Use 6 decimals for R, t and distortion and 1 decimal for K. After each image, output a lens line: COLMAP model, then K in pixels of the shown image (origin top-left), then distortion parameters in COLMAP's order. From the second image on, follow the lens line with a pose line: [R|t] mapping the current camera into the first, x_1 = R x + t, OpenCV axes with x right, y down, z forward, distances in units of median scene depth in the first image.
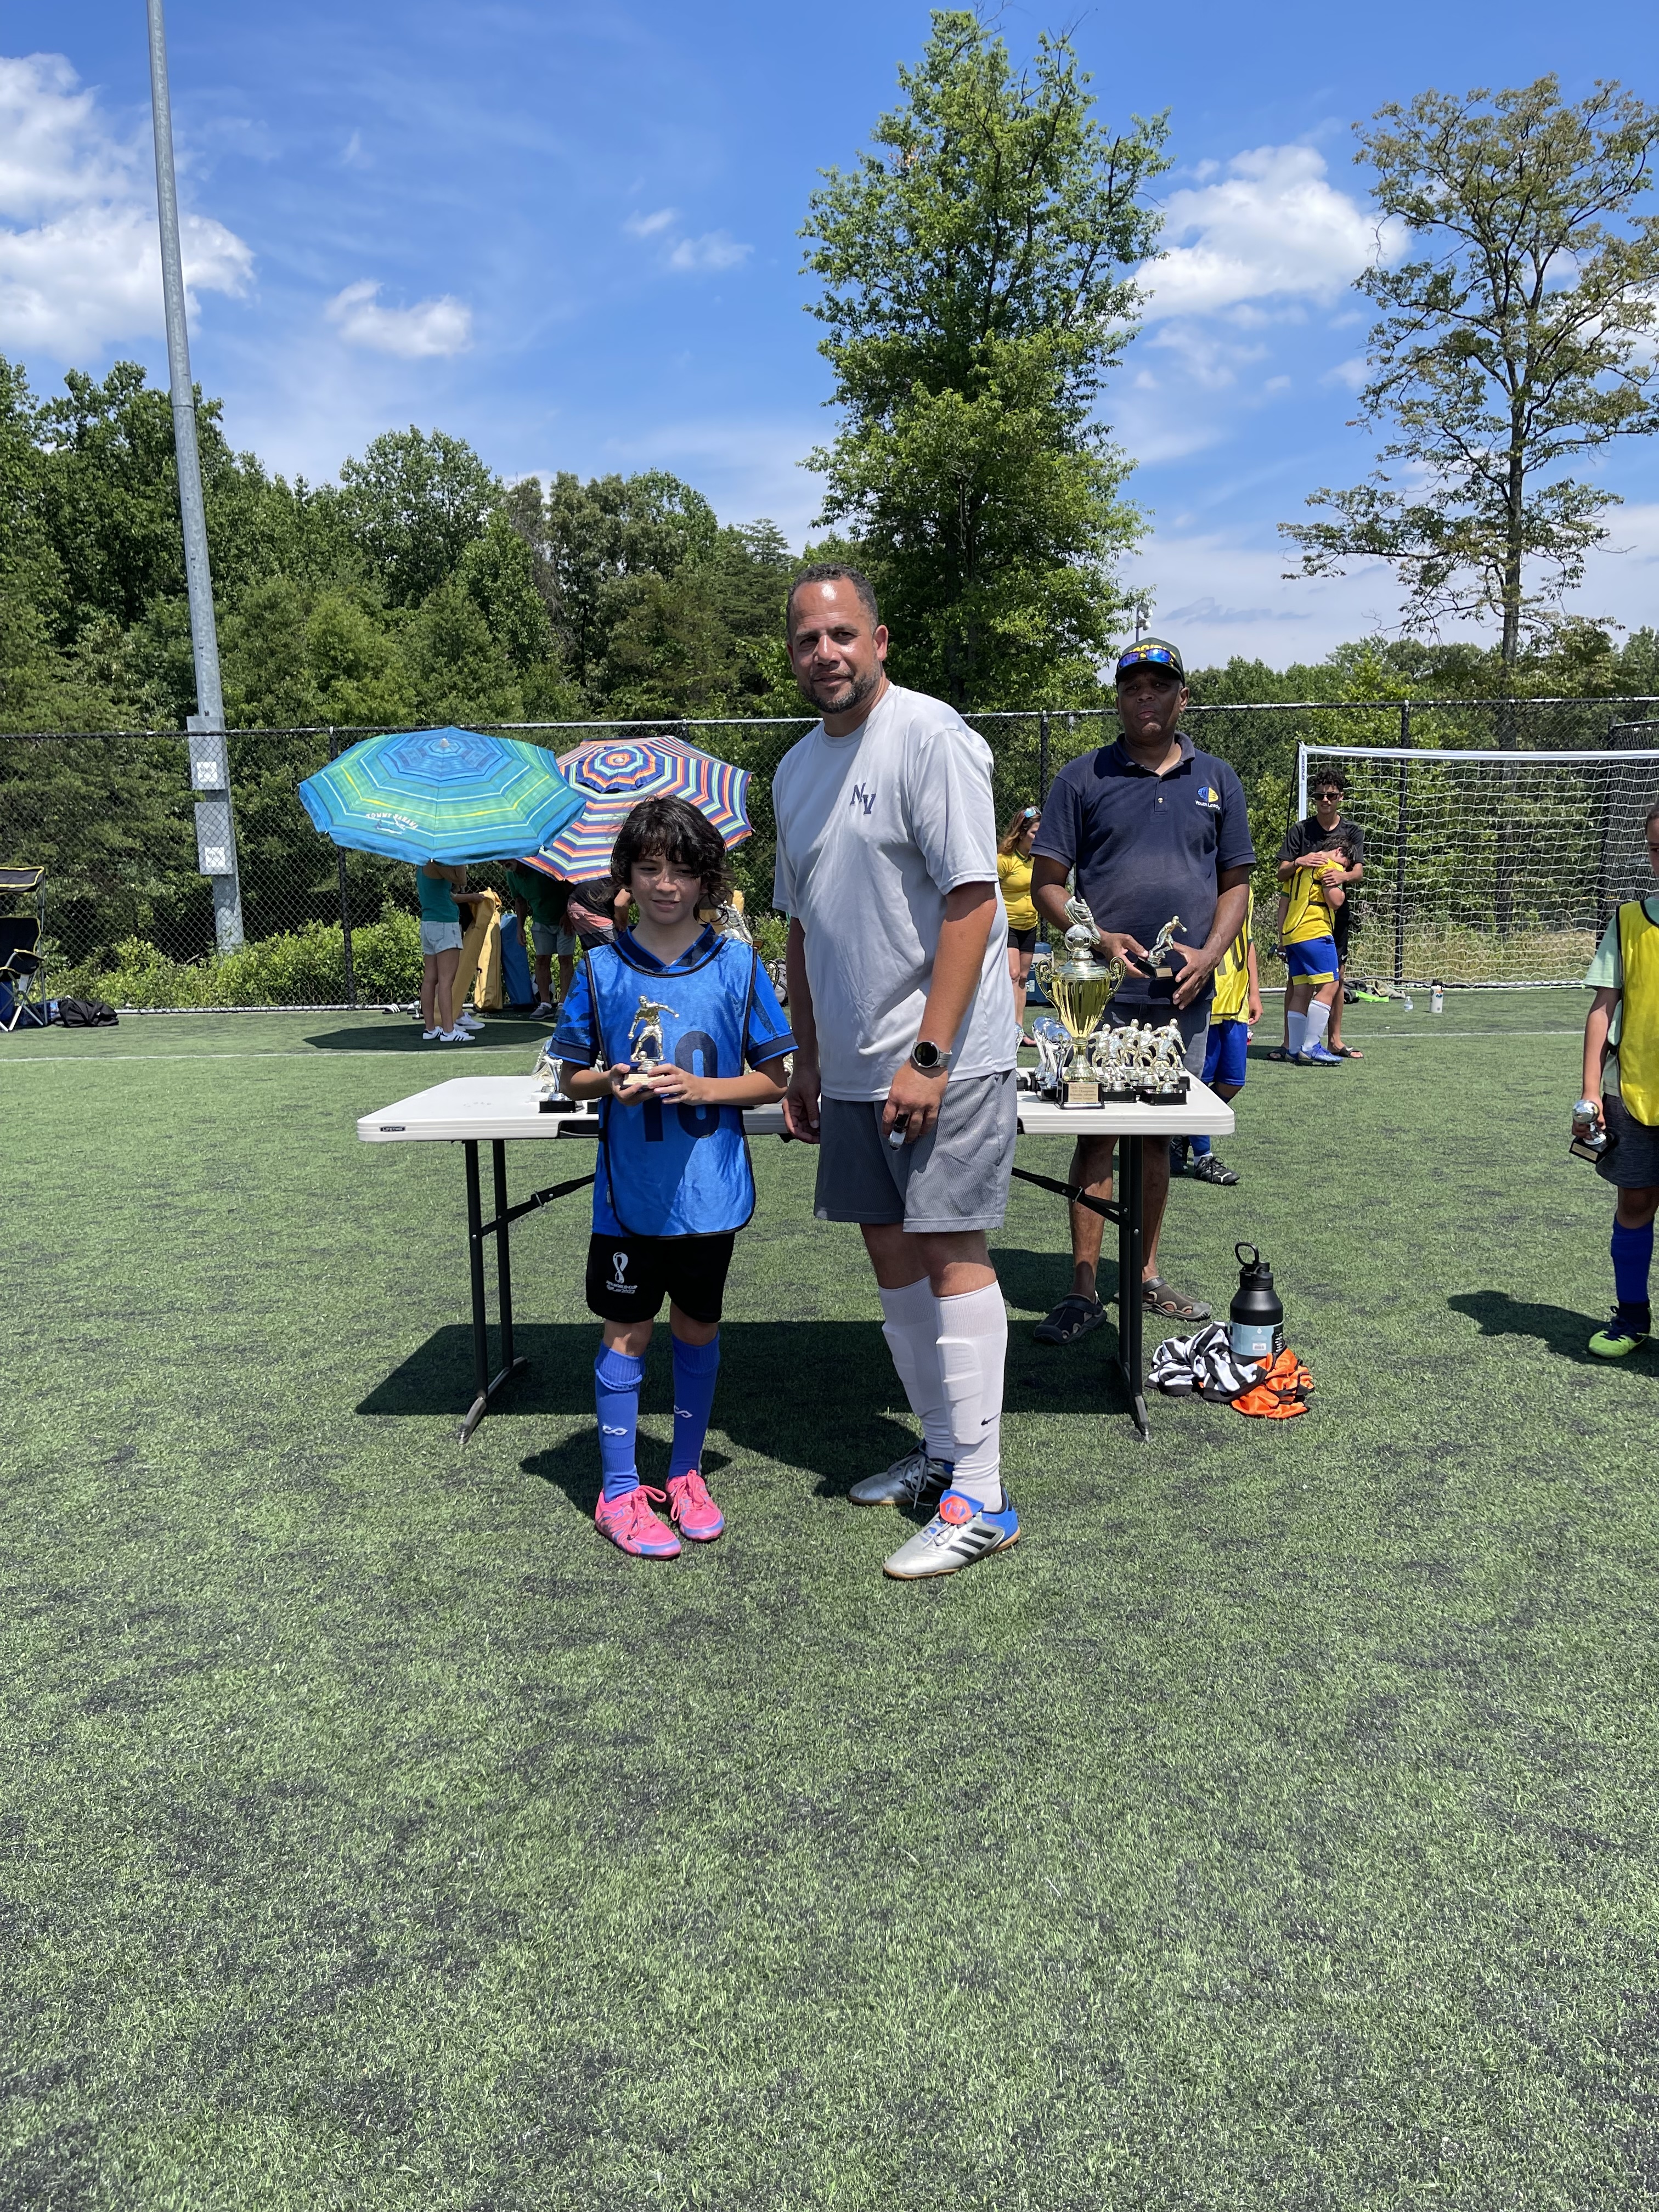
lens RADIAL K [[1635.2, 0, 832.9], [0, 1635.2, 1114.8], [0, 0, 1]] dist [0.098262, -0.136299]
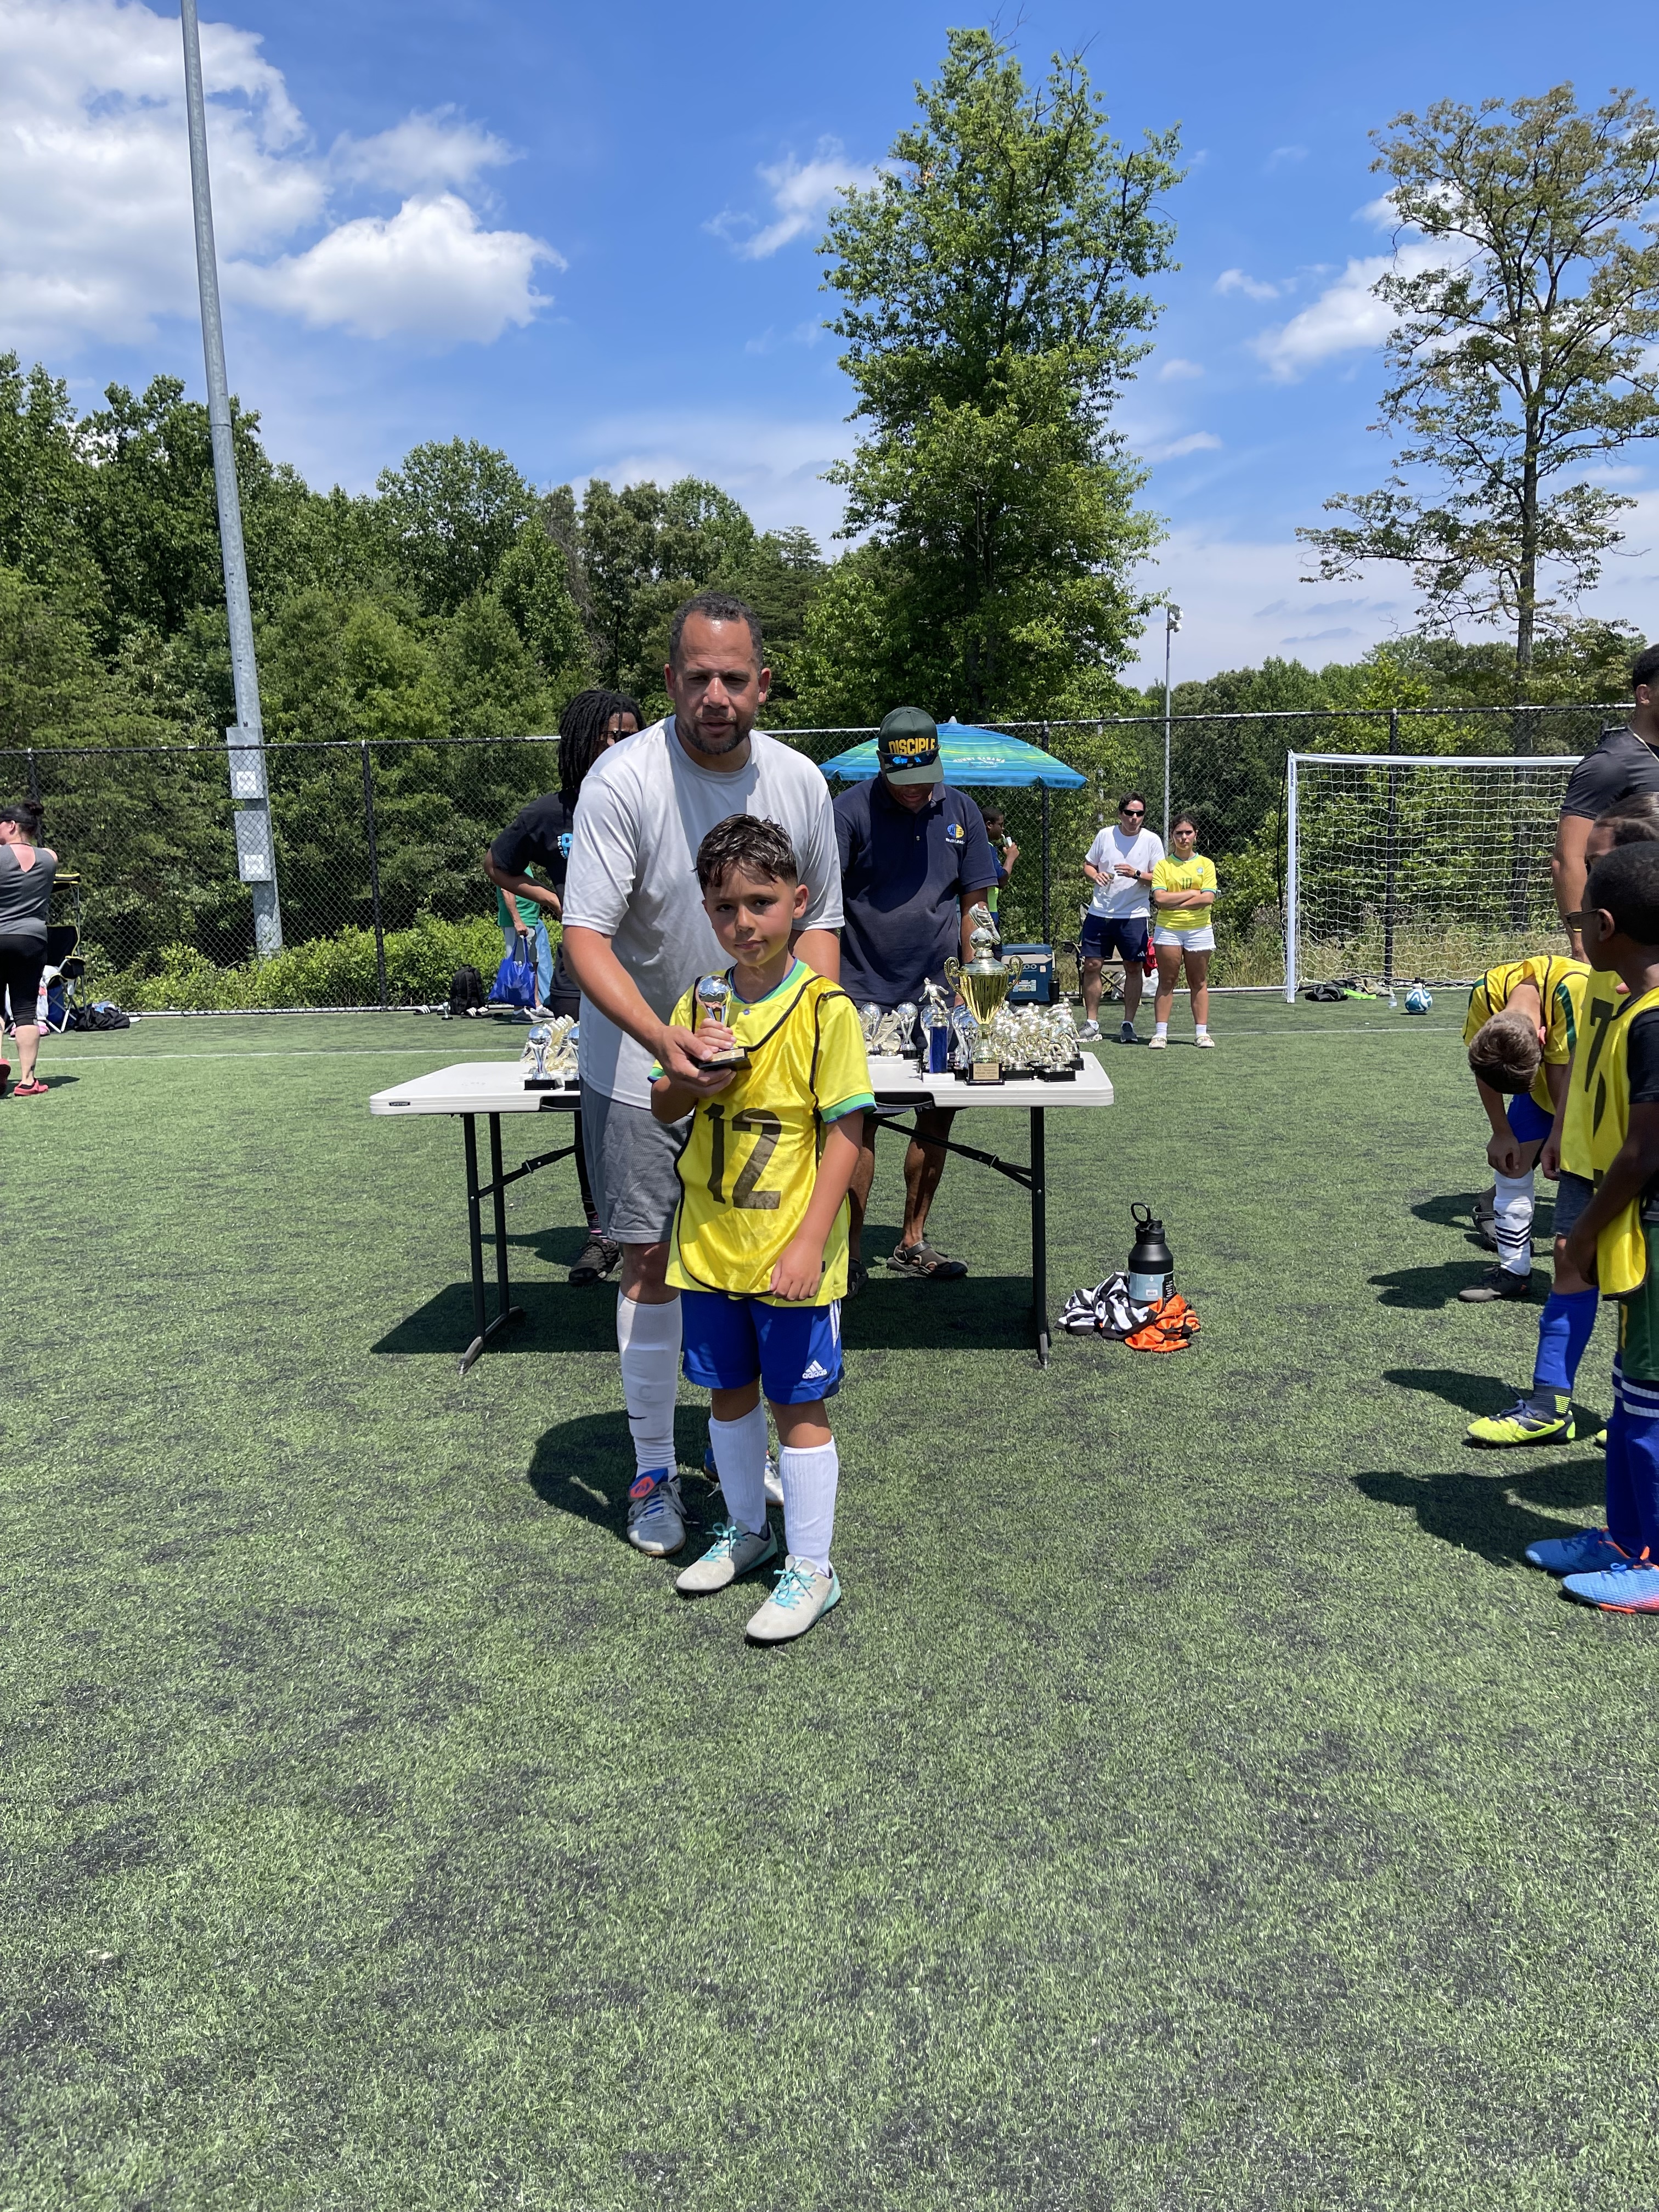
lens RADIAL K [[1632.7, 0, 846.2], [0, 1632.7, 1127.6], [0, 0, 1]] dist [0.093570, -0.125227]
pose [[0.999892, -0.002796, -0.014443, 0.064474], [0.002888, 0.999976, 0.006344, 0.018081], [0.014425, -0.006385, 0.999876, -0.159759]]
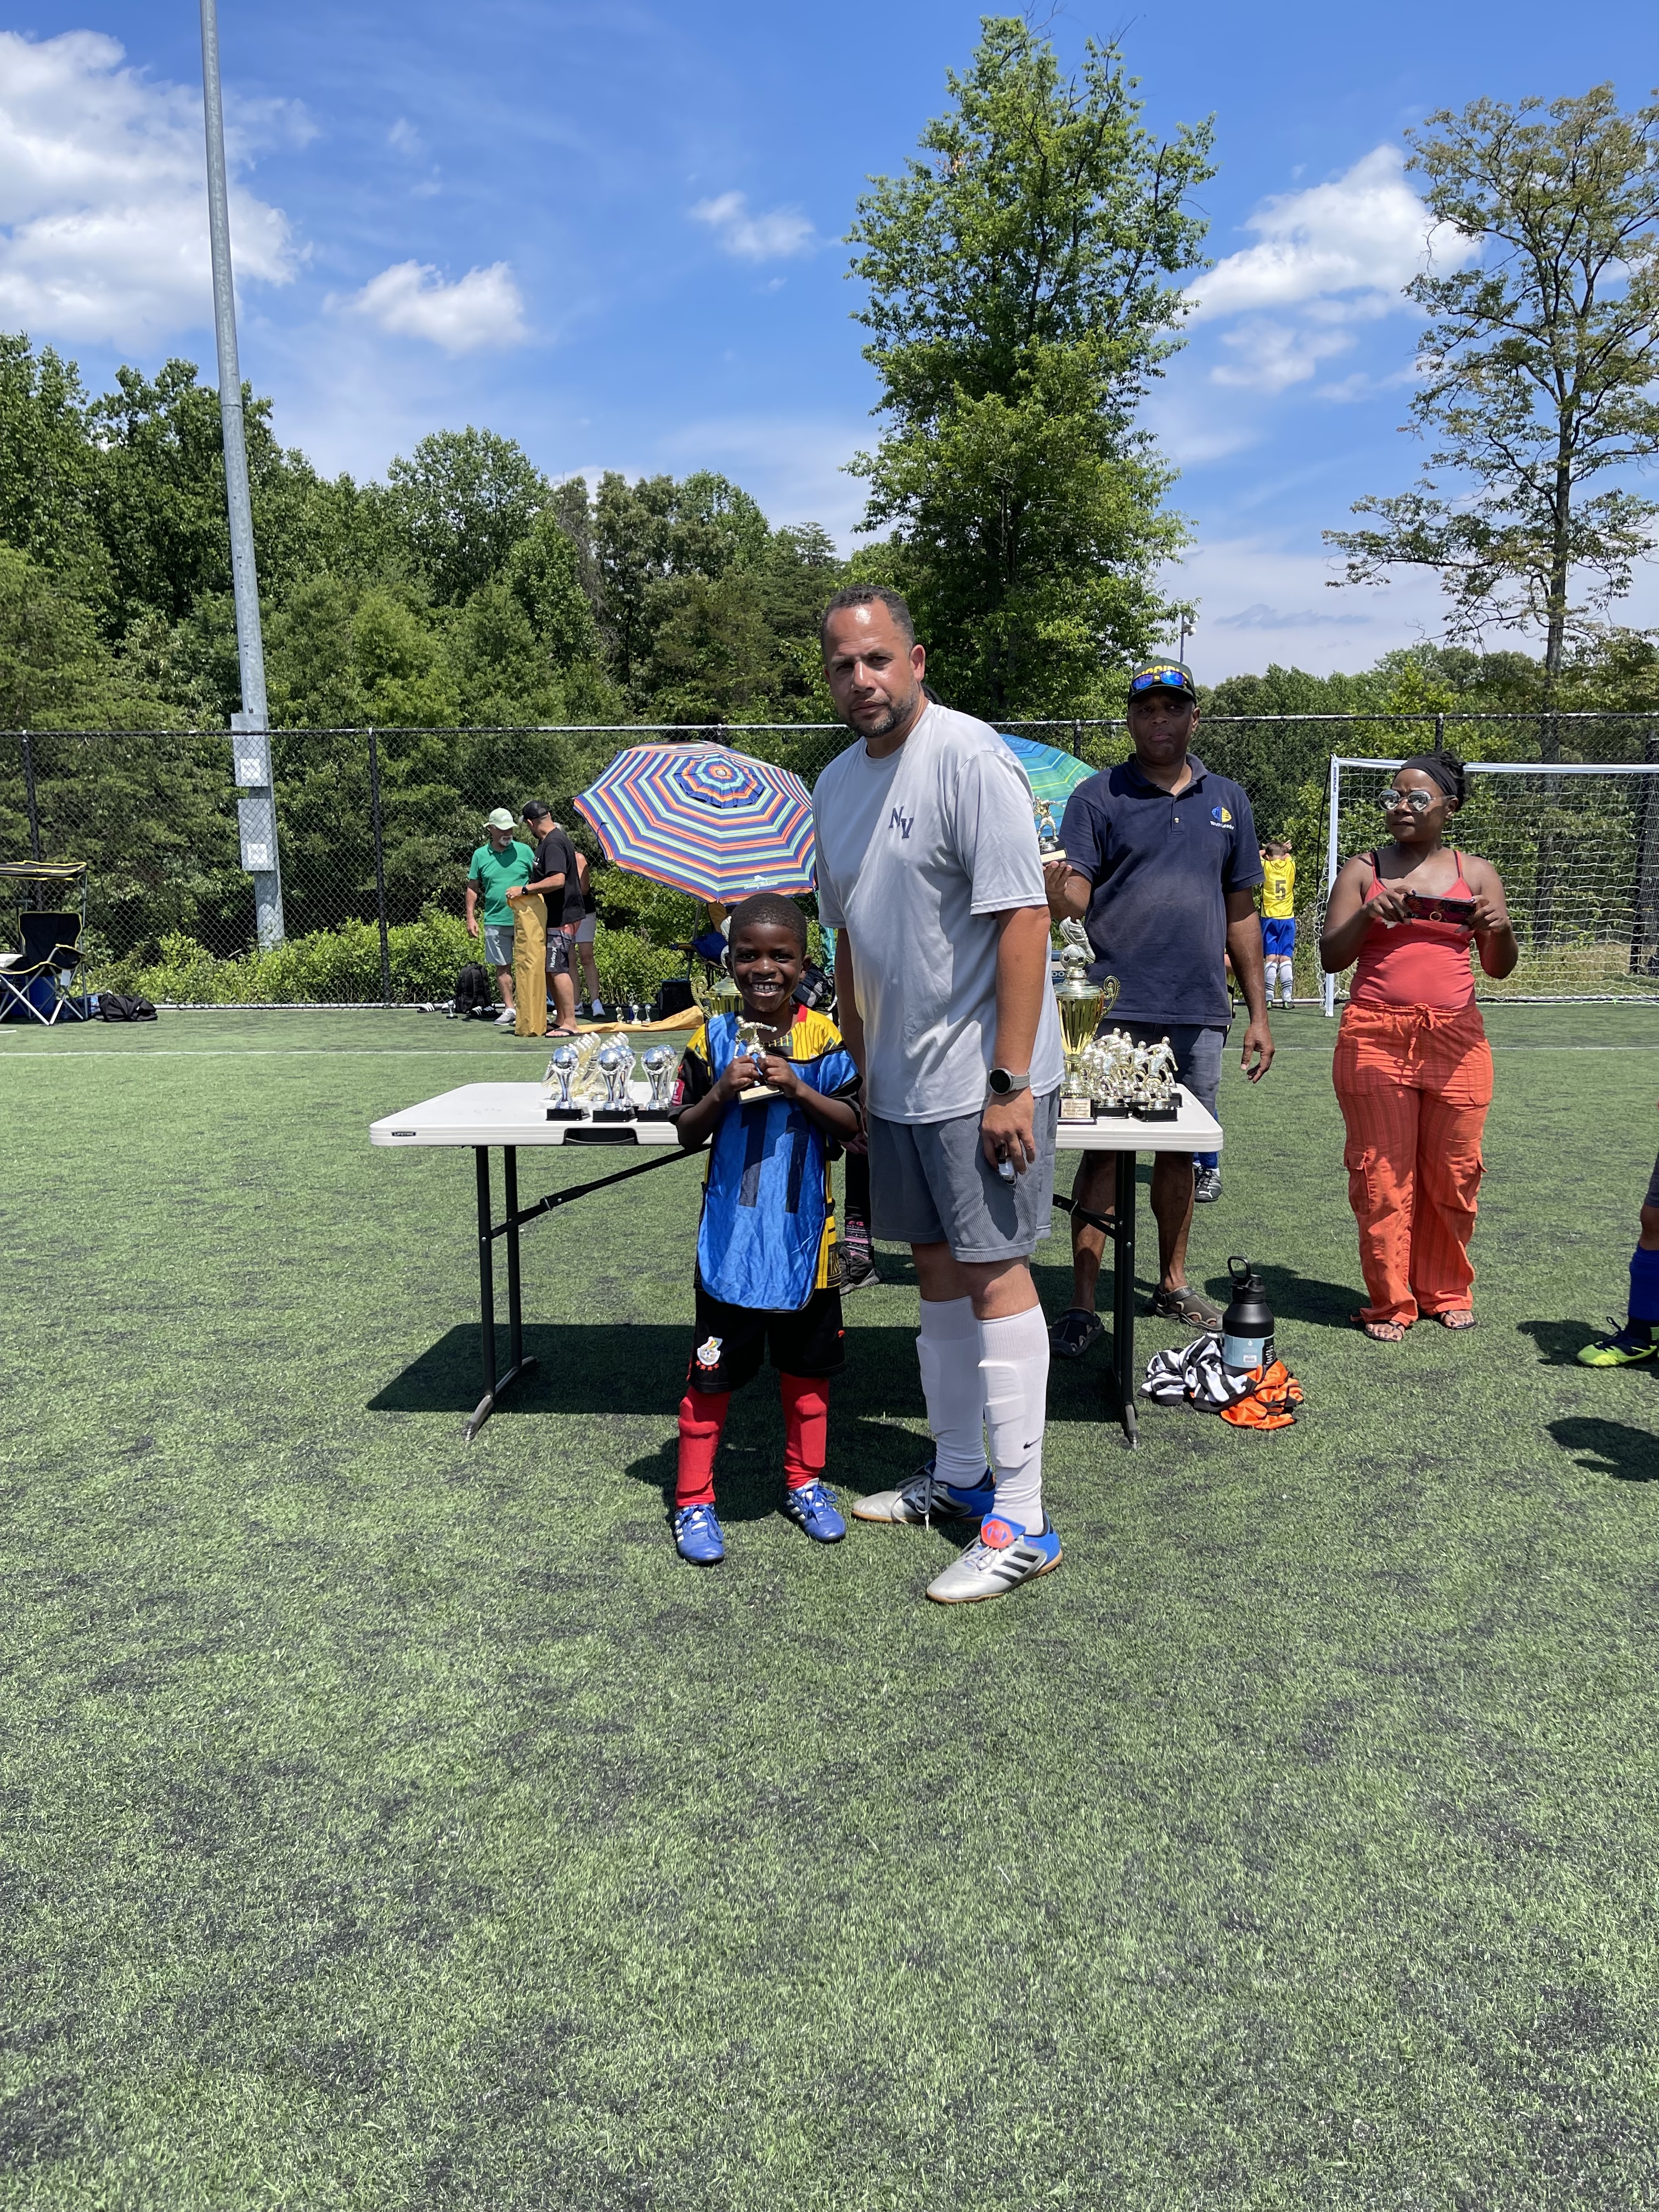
lens RADIAL K [[1635.9, 0, 847.3], [0, 1635.9, 1120.3], [0, 0, 1]] dist [0.099717, -0.134759]
pose [[0.999787, 0.014540, -0.014623, 0.023346], [-0.014509, 0.999892, 0.002236, -0.005792], [0.014654, -0.002023, 0.999891, -0.024840]]
